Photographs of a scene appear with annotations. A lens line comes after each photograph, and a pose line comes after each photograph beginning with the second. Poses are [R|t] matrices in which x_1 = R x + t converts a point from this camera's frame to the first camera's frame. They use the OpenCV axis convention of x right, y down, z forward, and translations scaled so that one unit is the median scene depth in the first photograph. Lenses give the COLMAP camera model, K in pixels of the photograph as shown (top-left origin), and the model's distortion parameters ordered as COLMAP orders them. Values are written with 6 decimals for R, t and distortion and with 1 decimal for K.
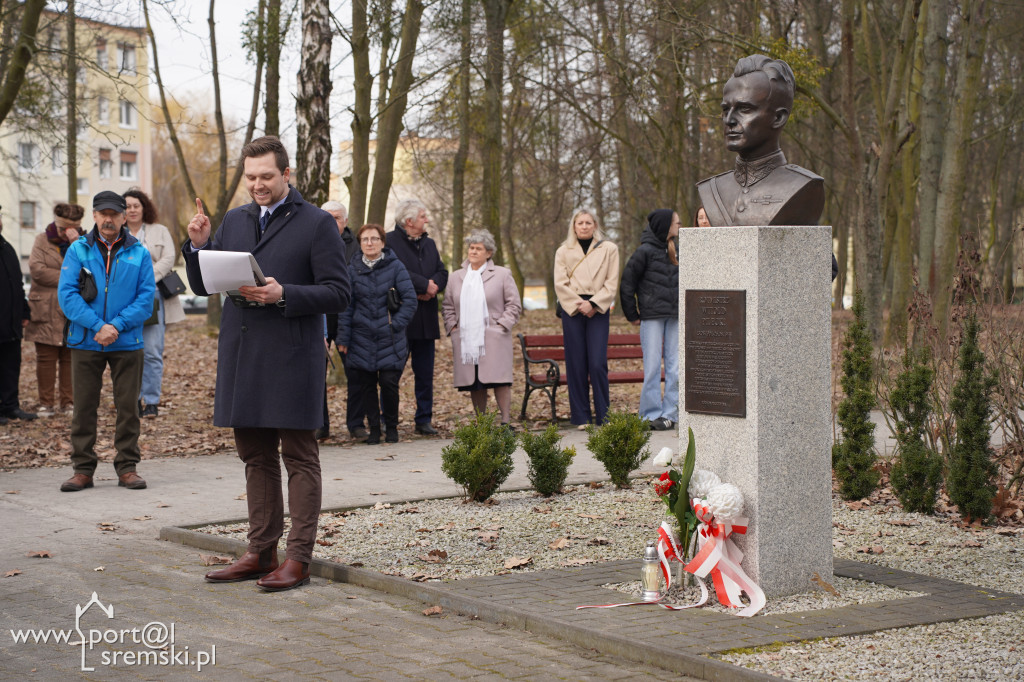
lens RADIAL K [[2114.3, 0, 505.9], [0, 2114.3, 330.4], [0, 0, 1]] dist [0.627135, 0.000000]
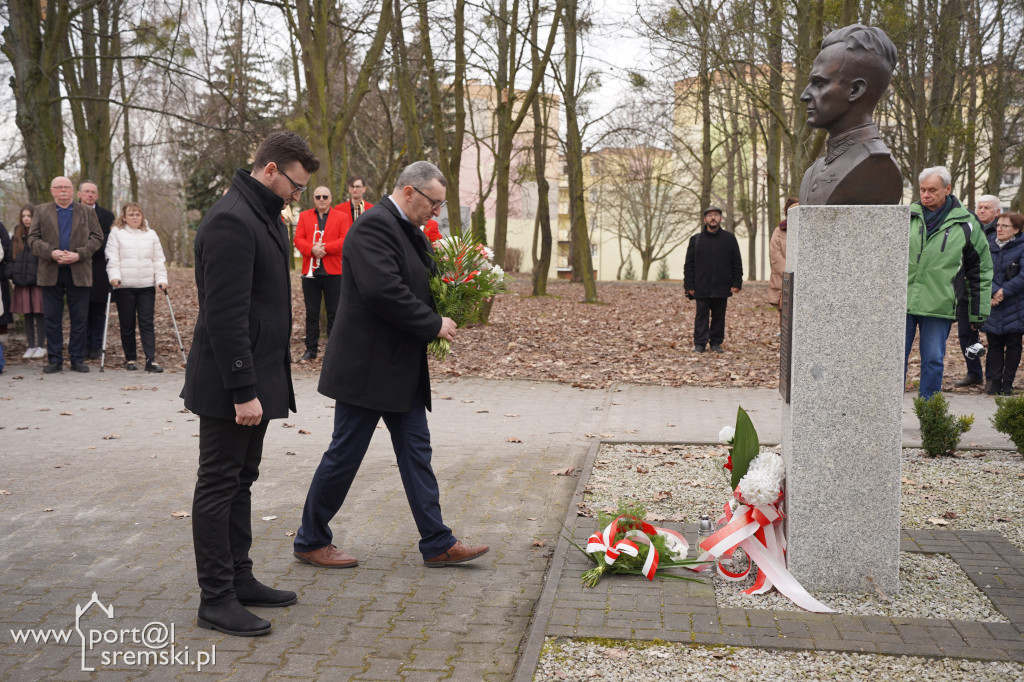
lens RADIAL K [[1234.3, 0, 508.5], [0, 1234.3, 340.7], [0, 0, 1]] dist [0.164949, 0.000000]
pose [[0.727937, 0.064169, -0.682634, 0.398827], [-0.034726, 0.997784, 0.056763, -0.015463], [0.684764, -0.017615, 0.728552, 0.494173]]
